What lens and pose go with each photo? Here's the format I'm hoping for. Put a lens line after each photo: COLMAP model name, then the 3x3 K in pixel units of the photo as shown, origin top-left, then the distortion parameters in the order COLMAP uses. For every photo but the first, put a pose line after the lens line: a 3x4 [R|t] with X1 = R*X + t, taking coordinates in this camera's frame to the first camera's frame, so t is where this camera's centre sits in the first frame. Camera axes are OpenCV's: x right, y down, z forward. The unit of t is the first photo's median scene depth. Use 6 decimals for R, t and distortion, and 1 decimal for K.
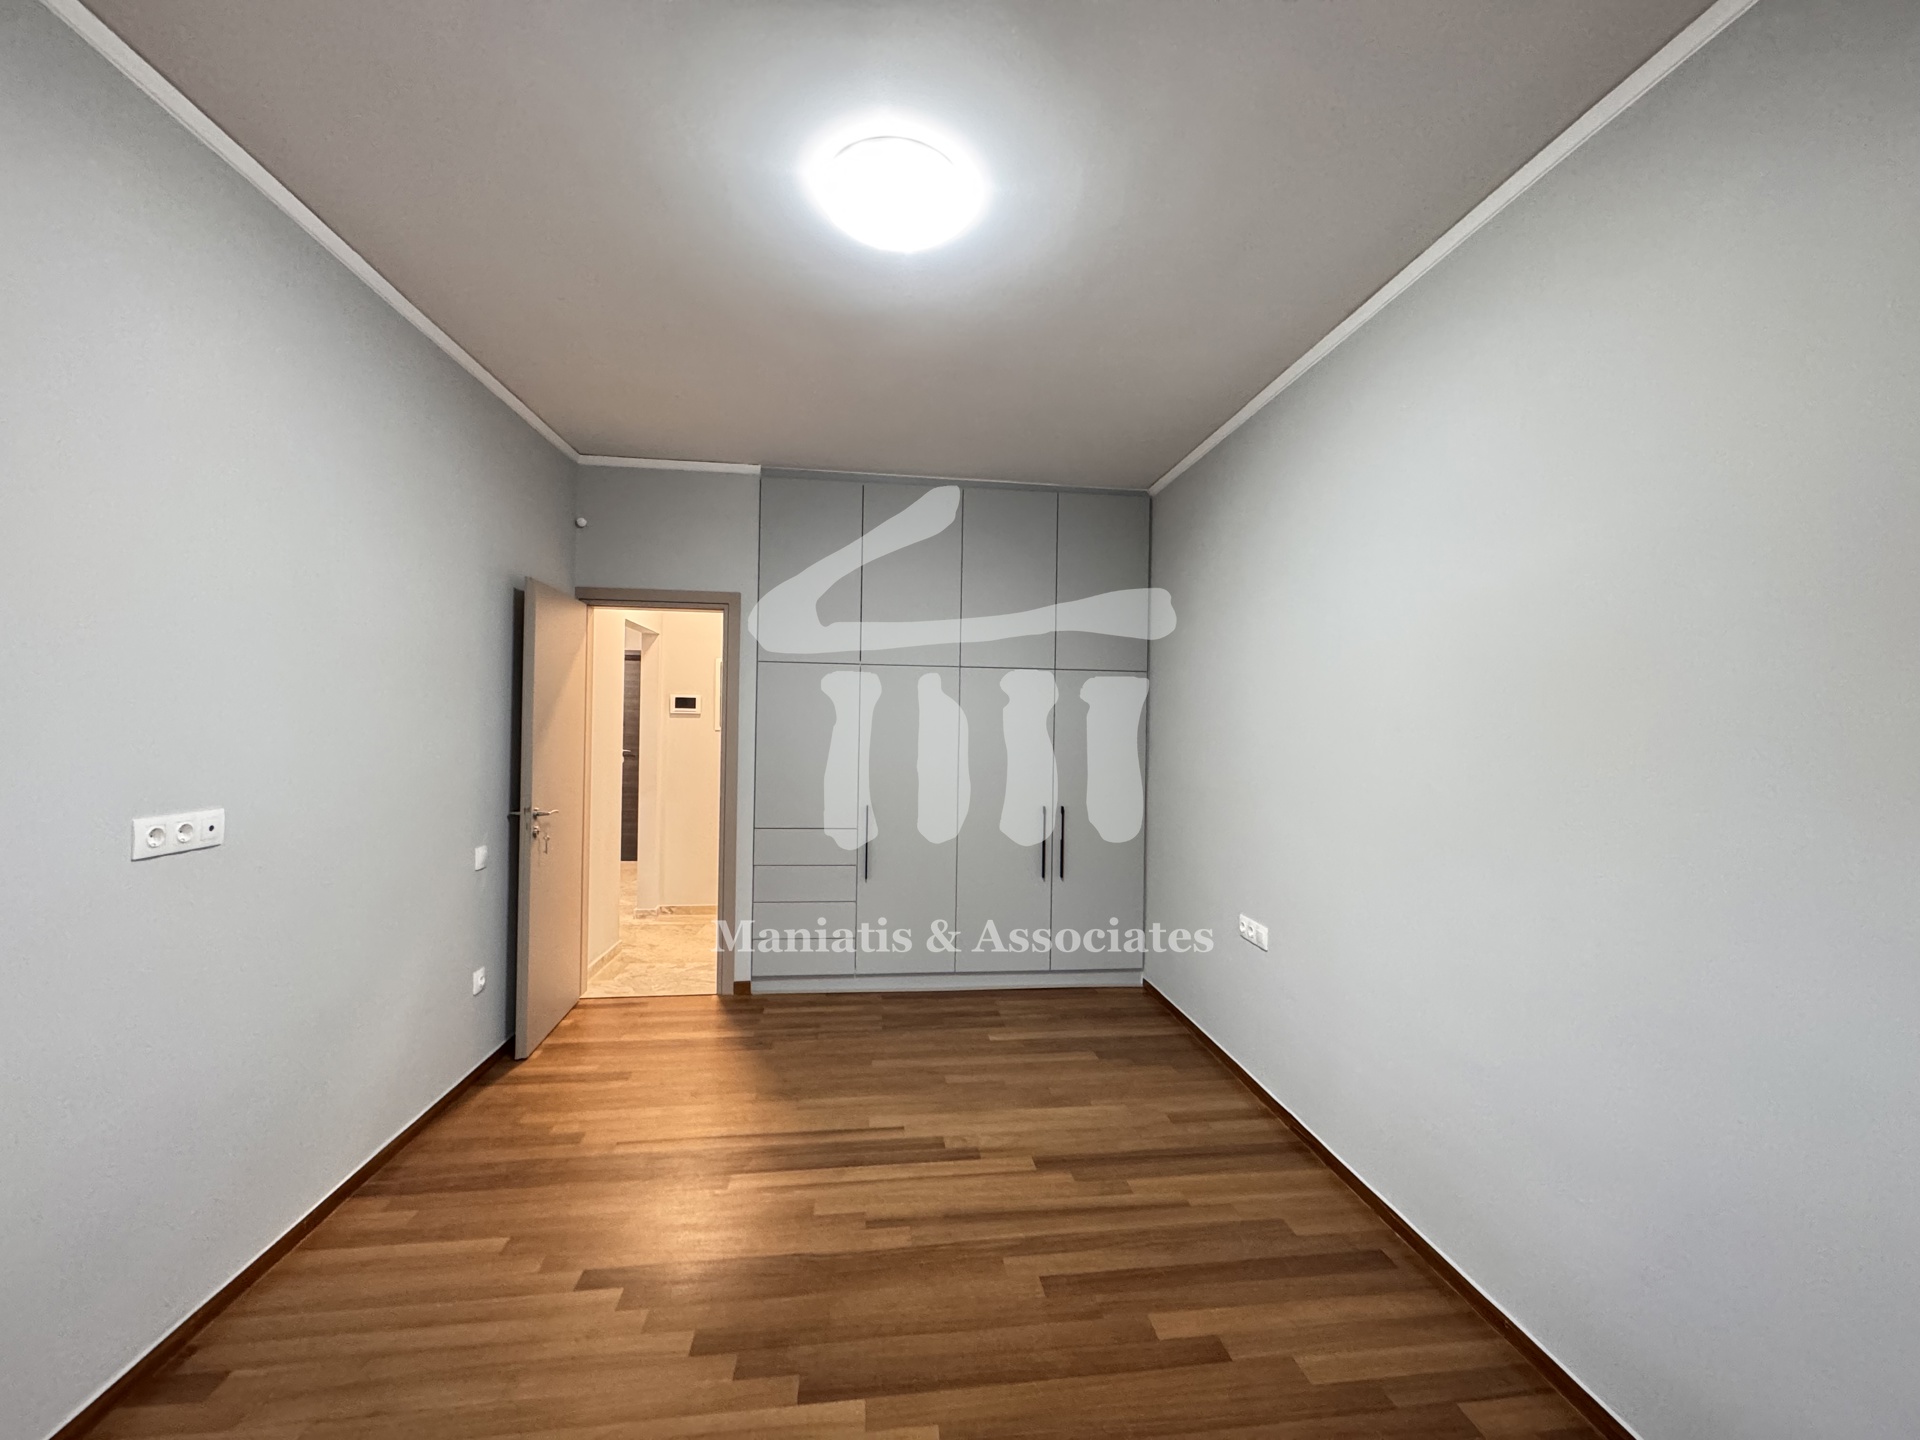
lens RADIAL K [[766.2, 0, 961.7], [0, 766.2, 722.8], [0, 0, 1]] dist [-0.001545, 0.000258]
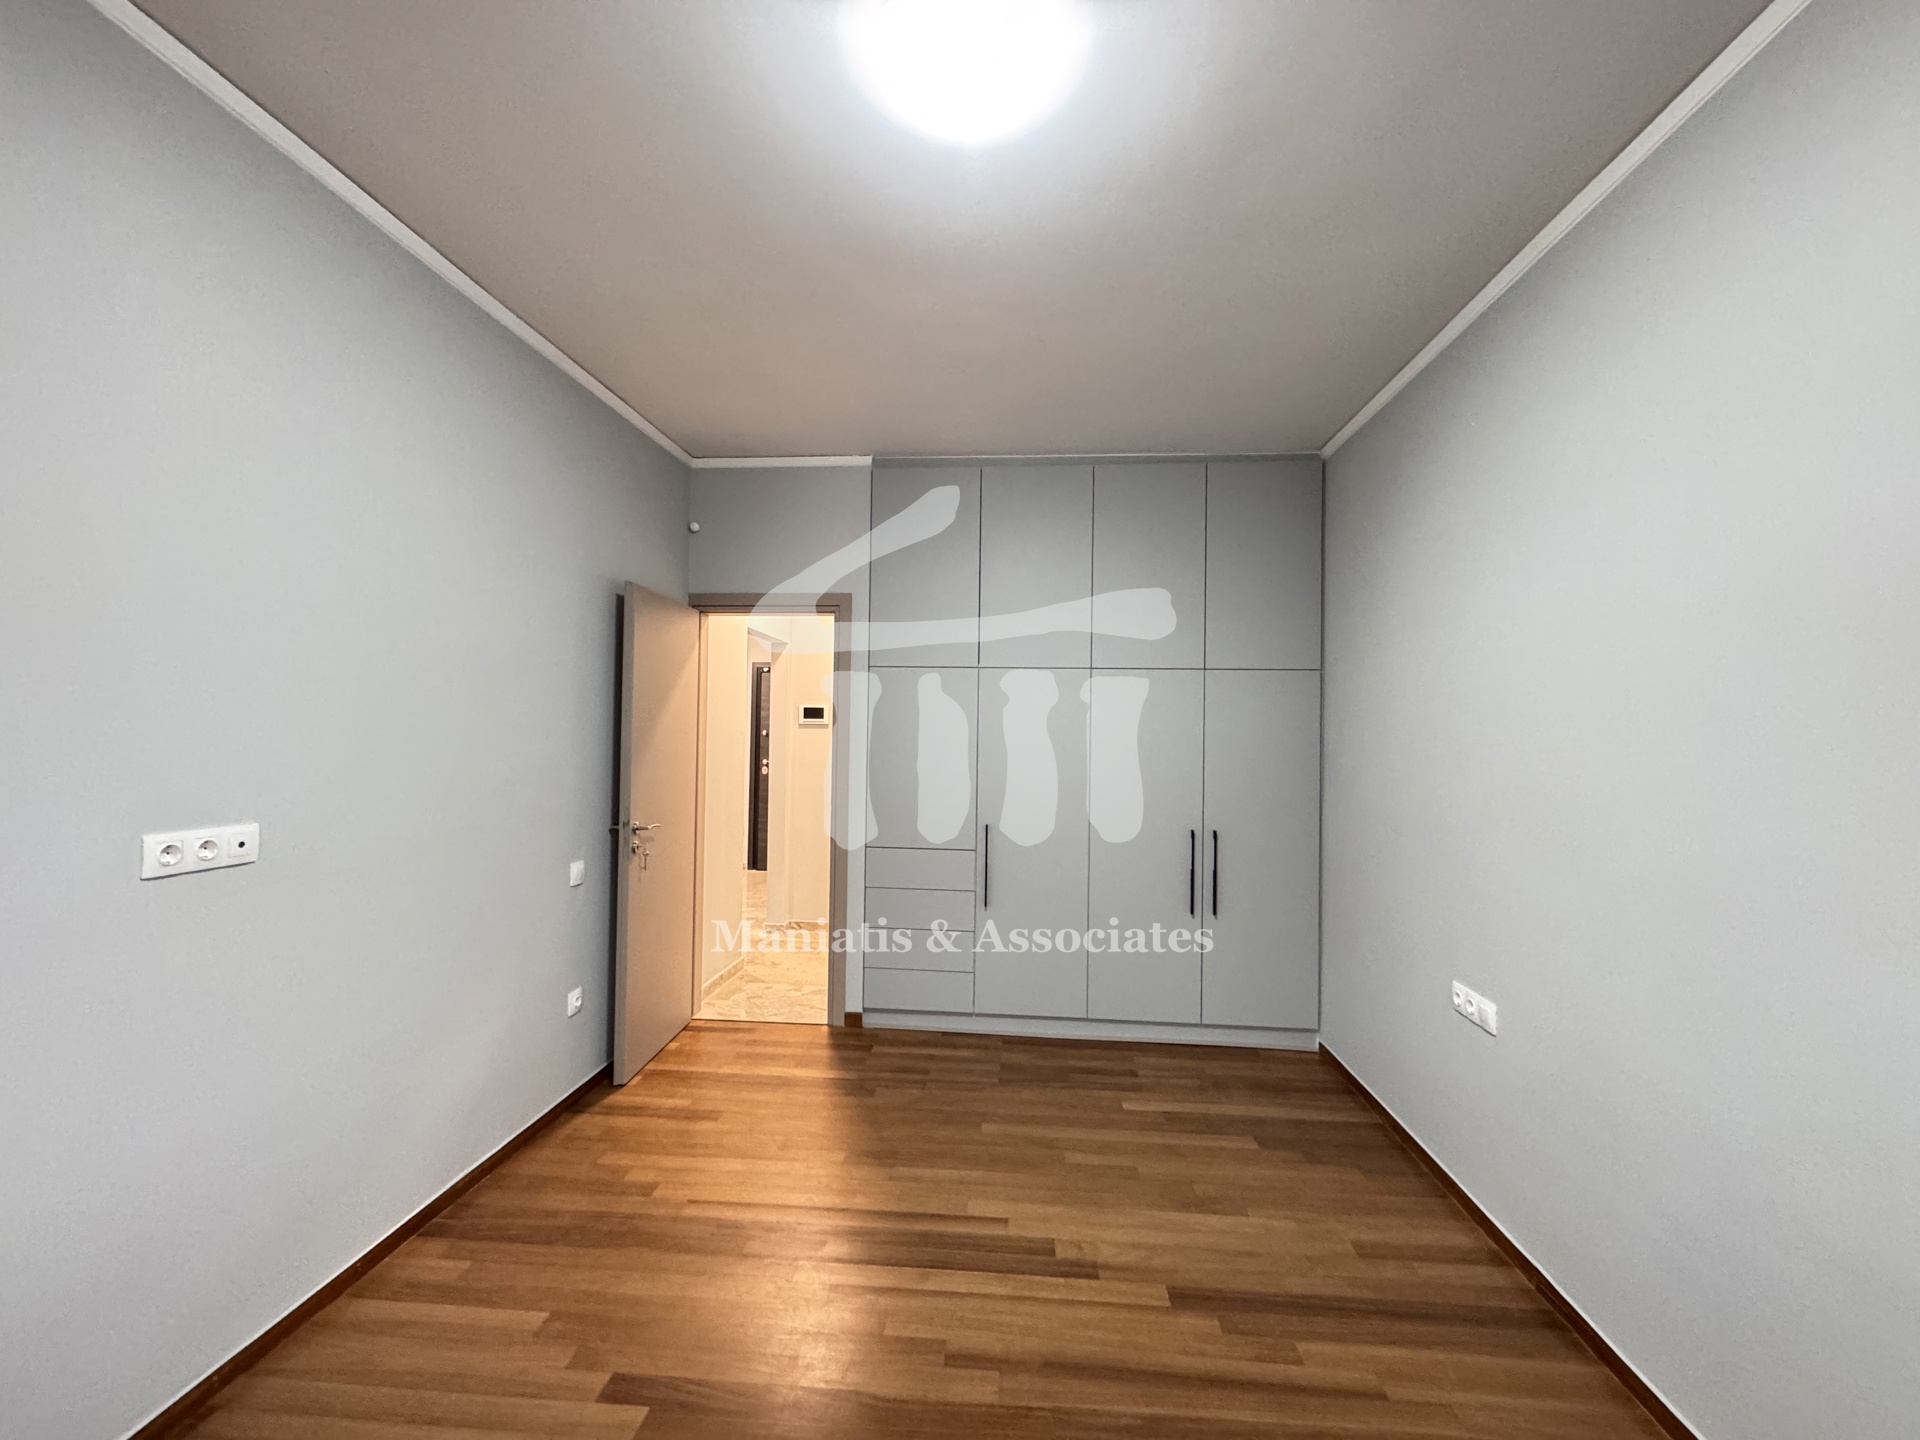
lens RADIAL K [[766.2, 0, 961.7], [0, 766.2, 722.8], [0, 0, 1]] dist [-0.001545, 0.000258]
pose [[0.979013, -0.005610, -0.203722, 0.046910], [0.002443, 0.999872, -0.015791, 0.004020], [0.203785, 0.014962, 0.978901, 0.172711]]
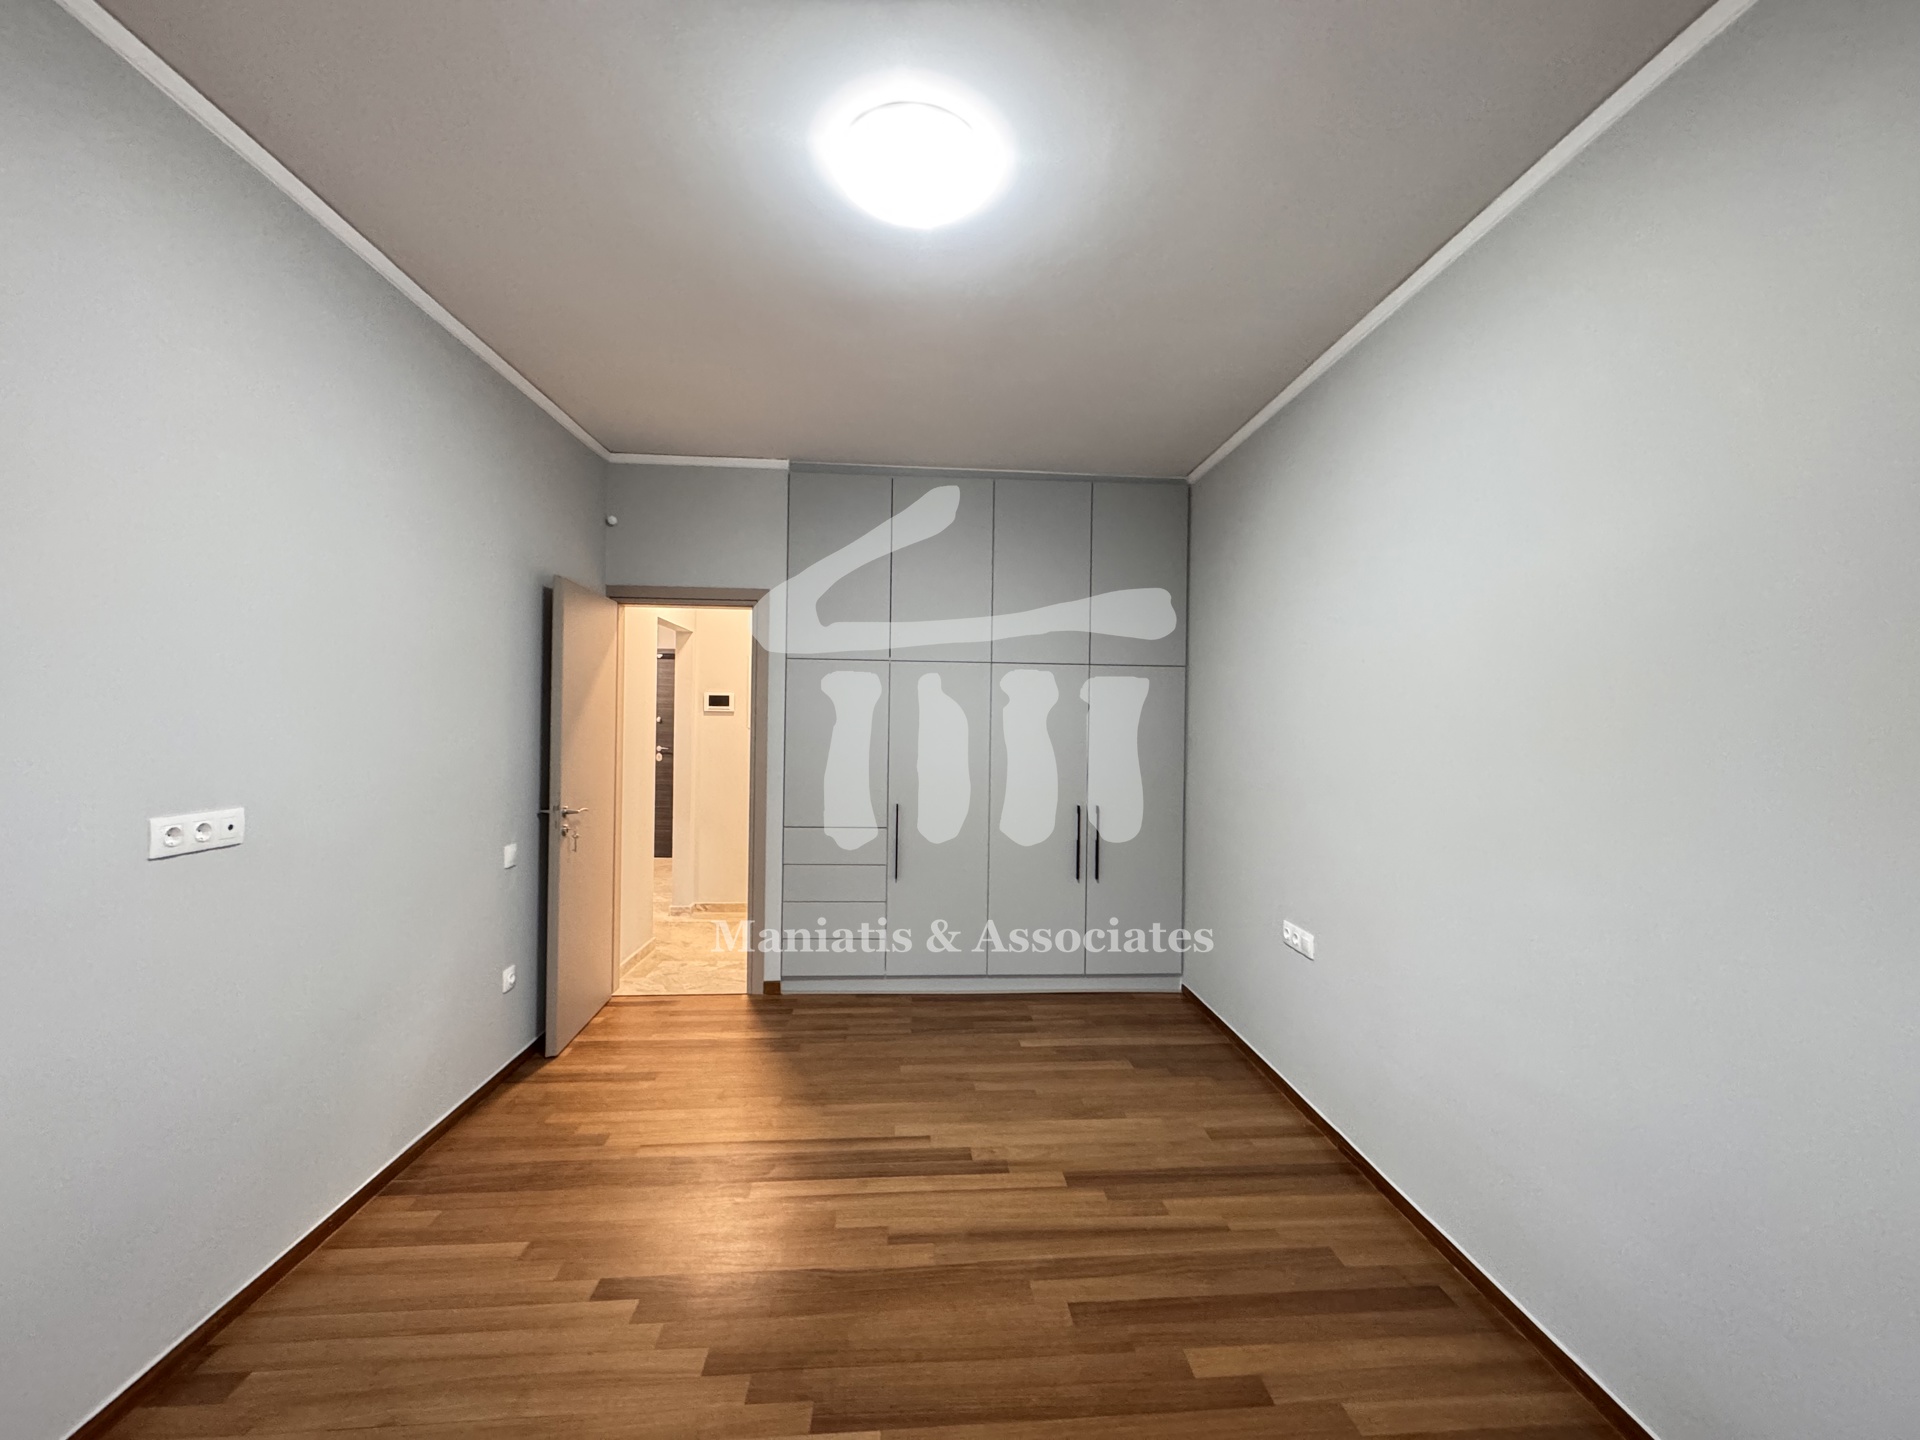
lens RADIAL K [[766.2, 0, 961.7], [0, 766.2, 722.8], [0, 0, 1]] dist [-0.001545, 0.000258]
pose [[0.998700, -0.002160, -0.050921, 0.014487], [0.002338, 0.999991, 0.003430, 0.000309], [0.050913, -0.003545, 0.998697, 0.034831]]
